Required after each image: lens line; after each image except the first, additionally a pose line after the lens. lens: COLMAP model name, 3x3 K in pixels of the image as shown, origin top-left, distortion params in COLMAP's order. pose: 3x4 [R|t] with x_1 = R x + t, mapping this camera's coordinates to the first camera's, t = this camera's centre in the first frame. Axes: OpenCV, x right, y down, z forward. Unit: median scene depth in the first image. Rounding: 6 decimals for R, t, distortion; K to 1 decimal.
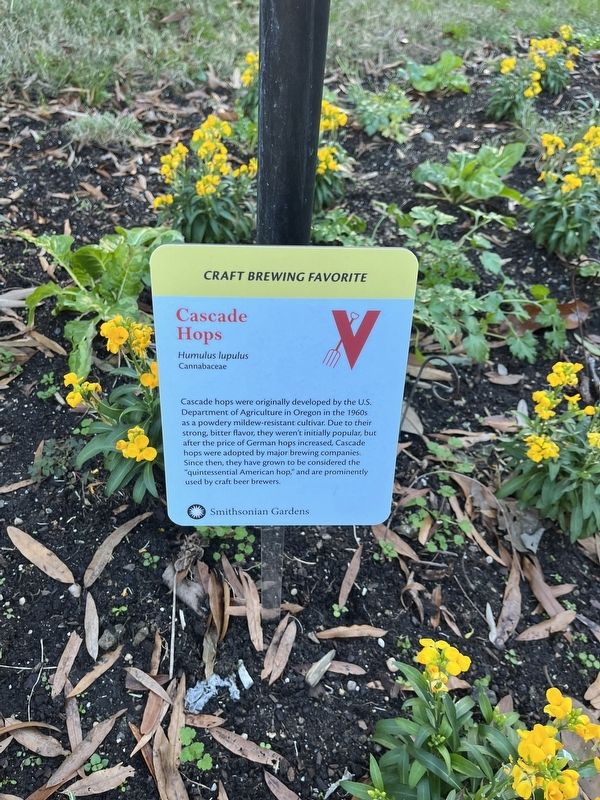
lens RADIAL K [[613.9, 0, 303.1], [0, 613.9, 400.5], [0, 0, 1]] dist [0.037195, -0.065058]
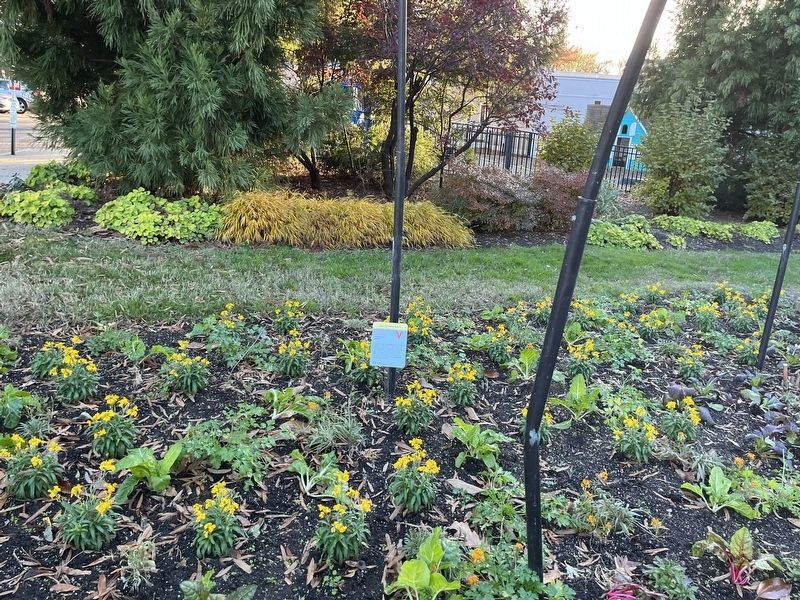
lens RADIAL K [[613.9, 0, 400.0], [0, 613.9, 299.5], [0, 0, 1]] dist [0.037195, -0.065058]
pose [[0.986246, 0.031531, -0.162251, 0.310908], [-0.108820, 0.862735, -0.493808, 0.775614], [0.124409, 0.504672, 0.854300, -1.341471]]
